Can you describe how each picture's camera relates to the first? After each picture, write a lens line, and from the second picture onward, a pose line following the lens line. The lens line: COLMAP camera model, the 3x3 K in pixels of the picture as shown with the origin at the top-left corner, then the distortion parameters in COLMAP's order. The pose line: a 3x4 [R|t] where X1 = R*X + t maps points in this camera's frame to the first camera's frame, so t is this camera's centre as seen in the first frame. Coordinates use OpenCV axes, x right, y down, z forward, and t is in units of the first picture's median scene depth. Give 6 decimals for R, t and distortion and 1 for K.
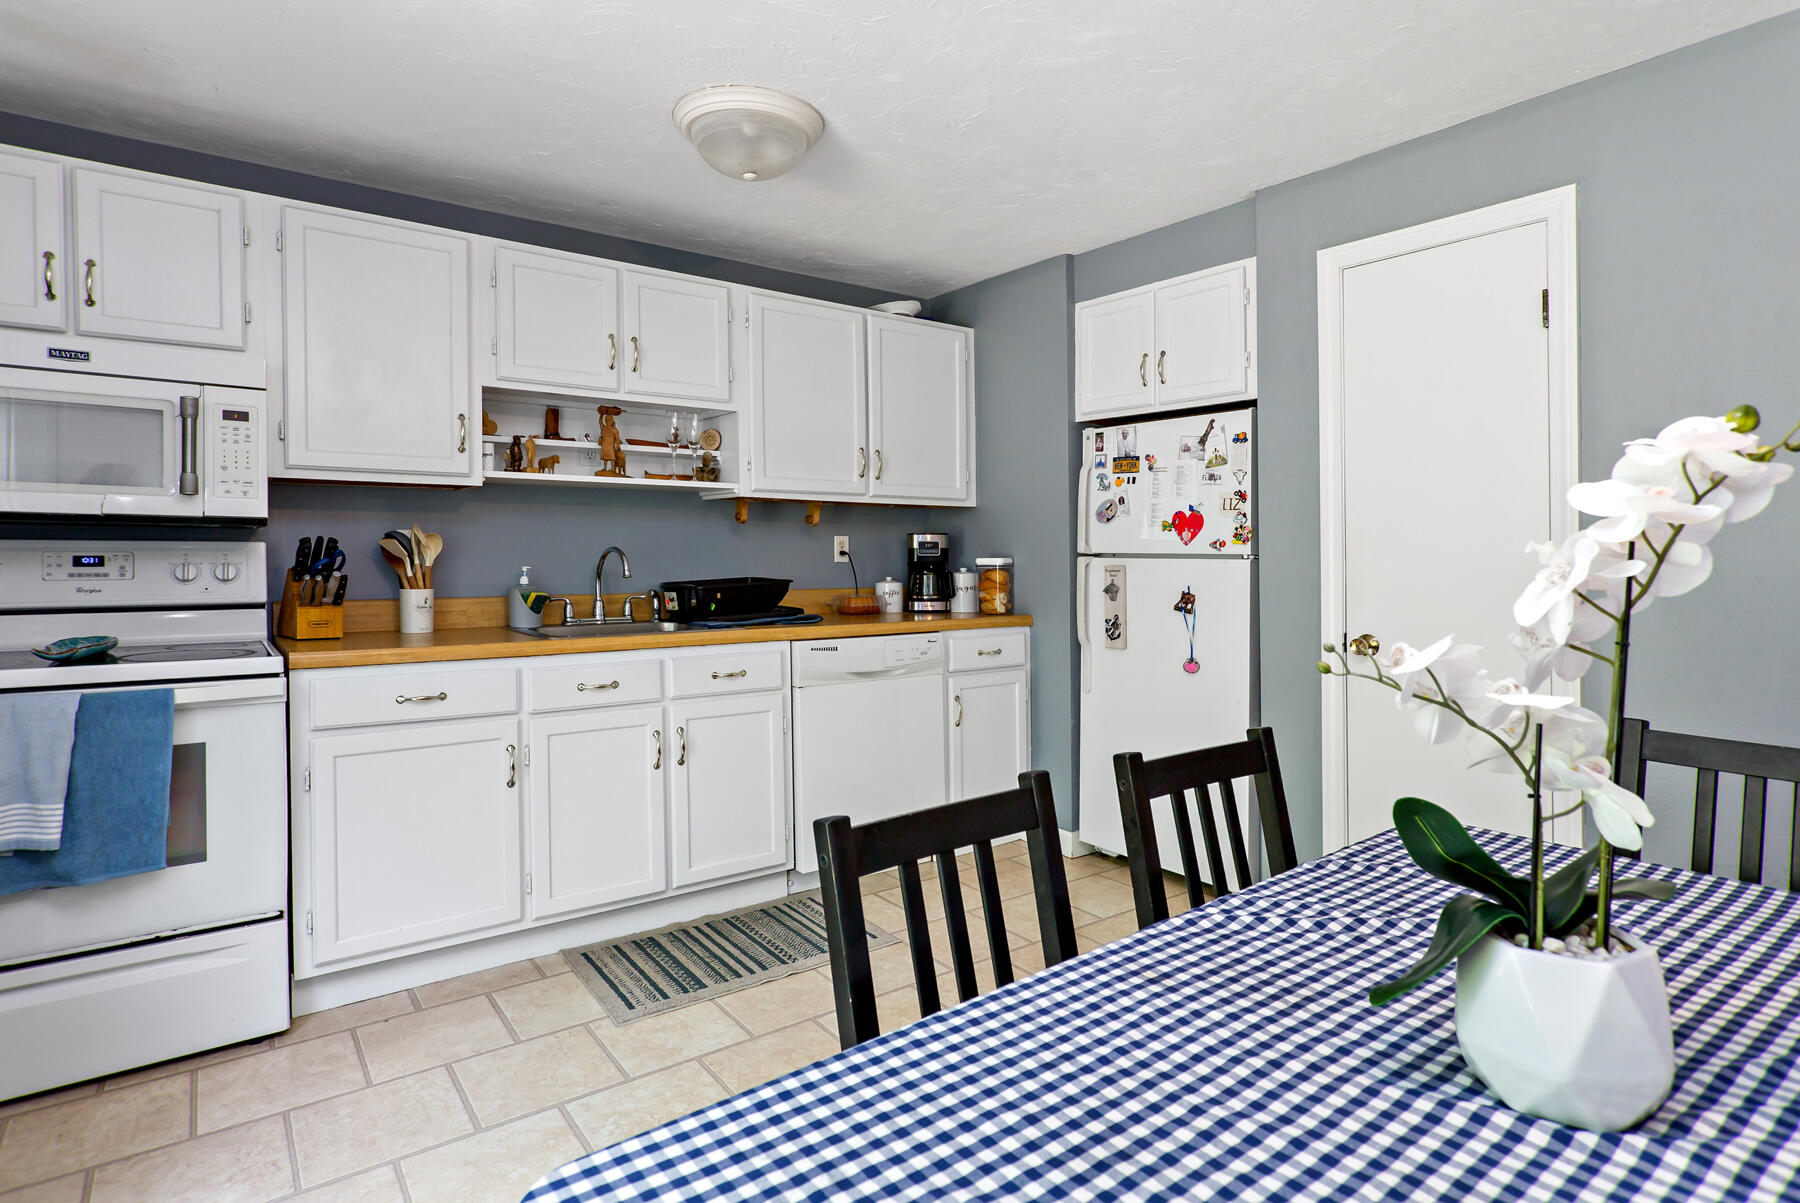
lens RADIAL K [[916.2, 0, 998.1], [0, 916.2, 560.3], [0, 0, 1]] dist [-0.000191, 0.001410]
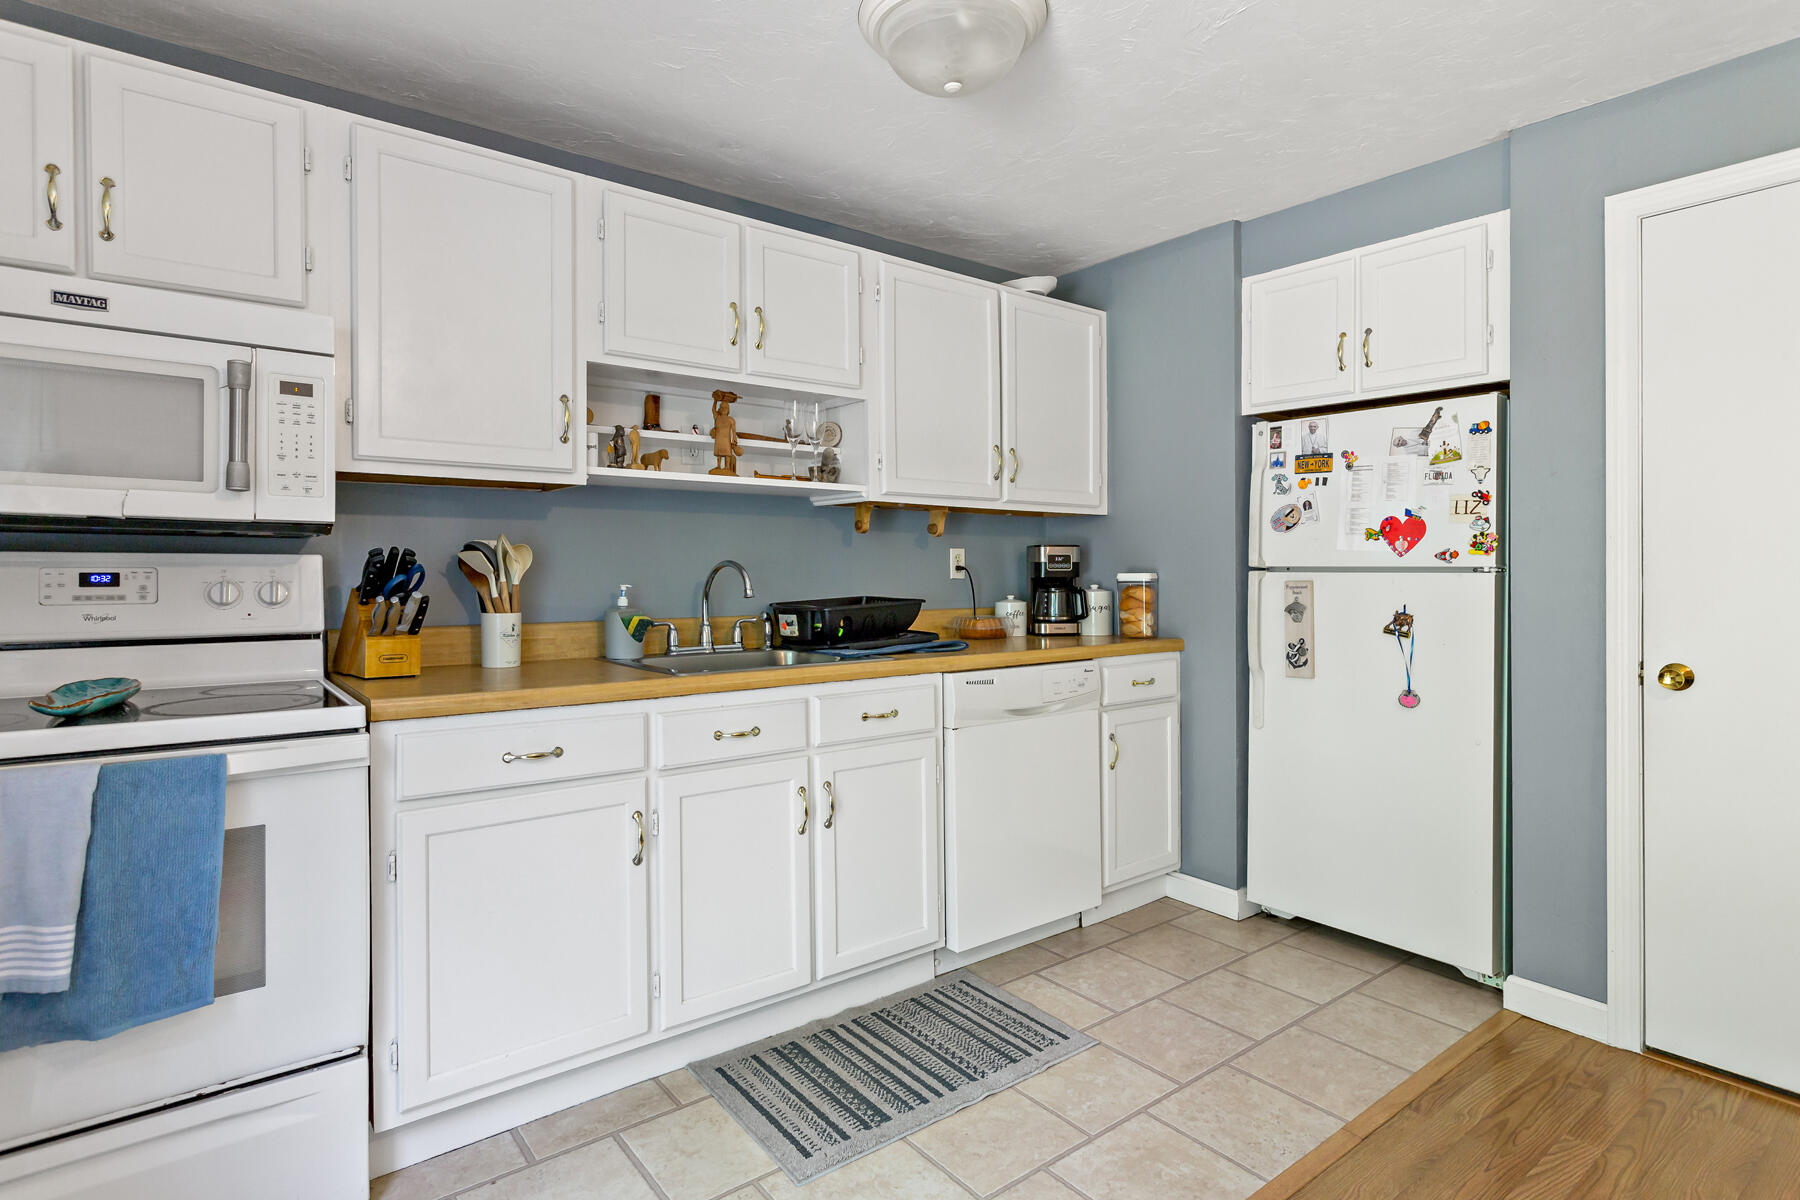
lens RADIAL K [[916.2, 0, 999.1], [0, 916.2, 569.0], [0, 0, 1]] dist [-0.000191, 0.001410]
pose [[0.999917, -0.003732, 0.012296, -0.203610], [0.003841, 0.999953, -0.008893, 0.001503], [-0.012263, 0.008940, 0.999885, 0.182927]]
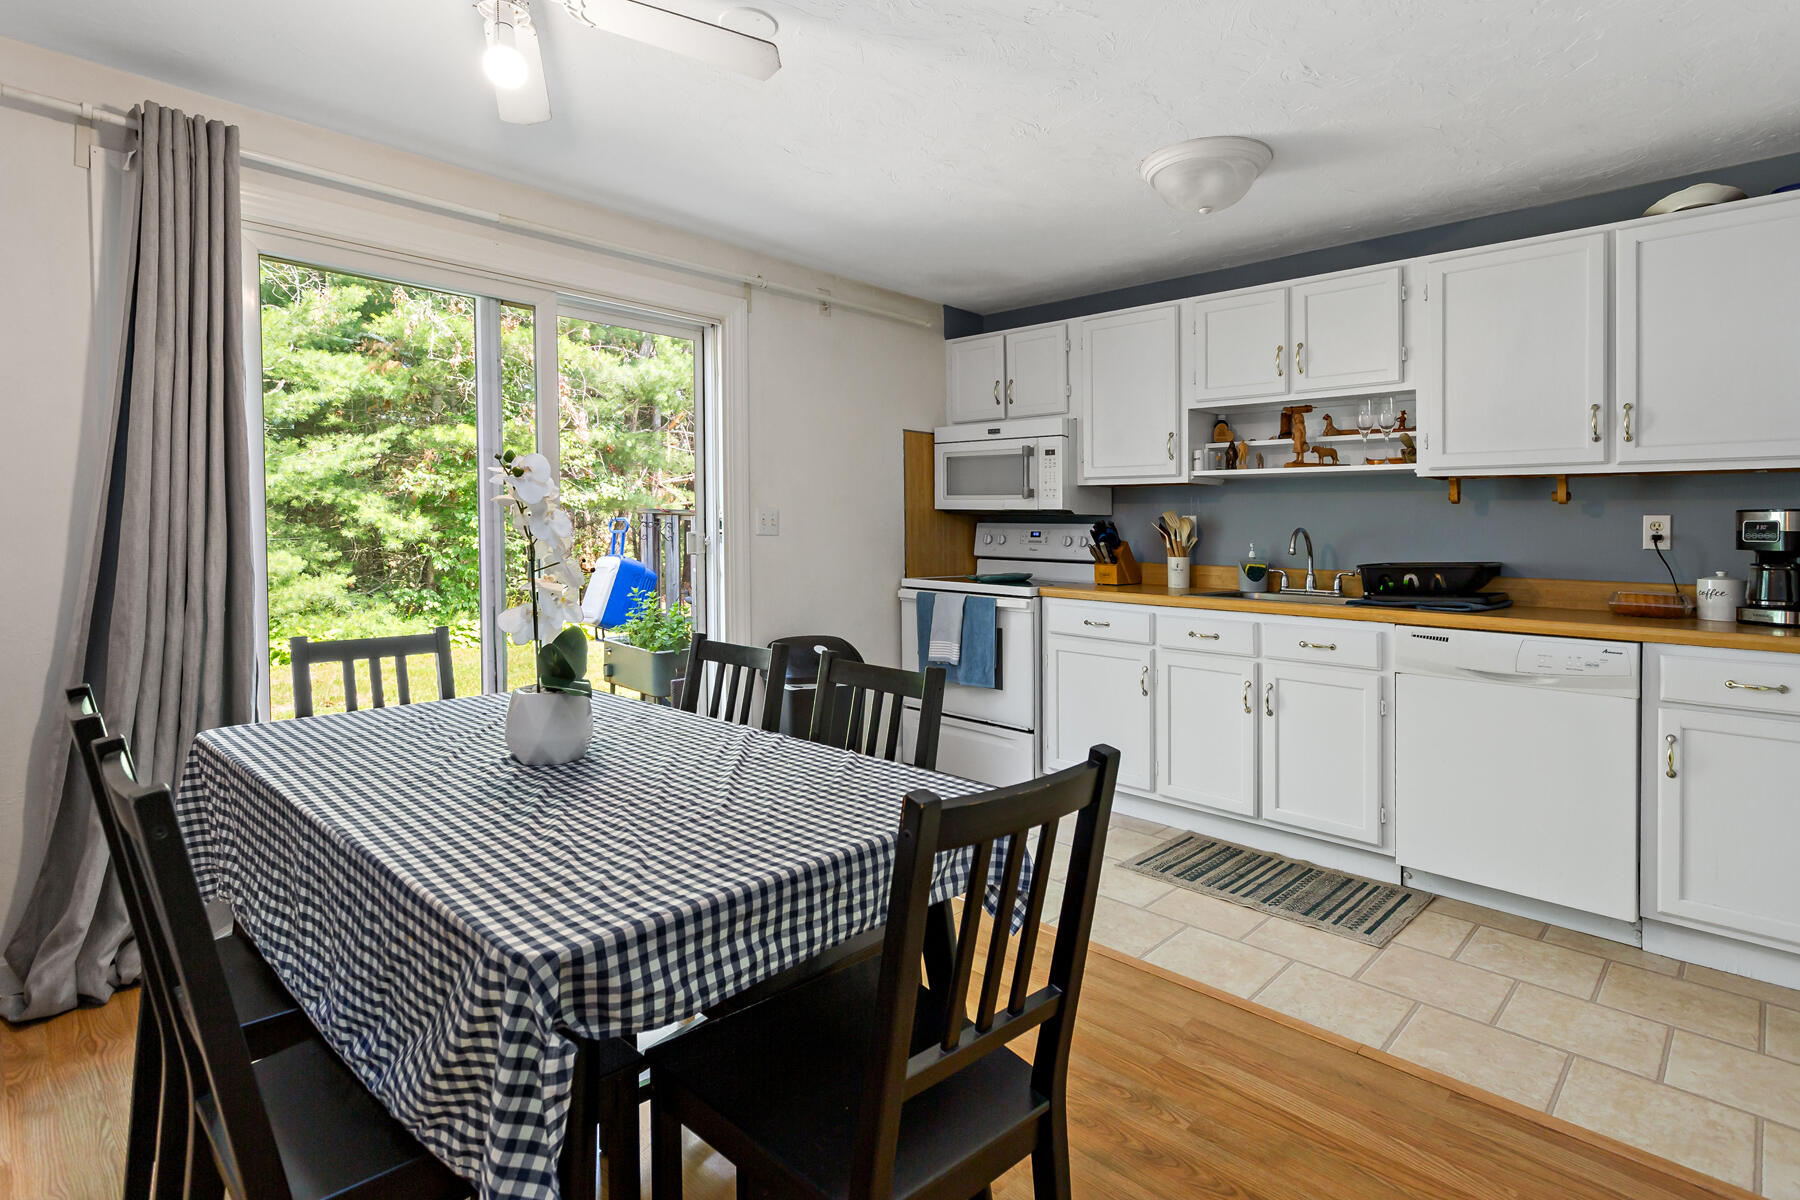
lens RADIAL K [[913.5, 0, 918.5], [0, 913.5, 590.9], [0, 0, 1]] dist [-0.007774, 0.002419]
pose [[0.147299, 0.065741, -0.986905, 0.715774], [-0.022649, 0.997751, 0.063083, 0.003715], [0.988833, 0.013060, 0.148457, 0.389135]]
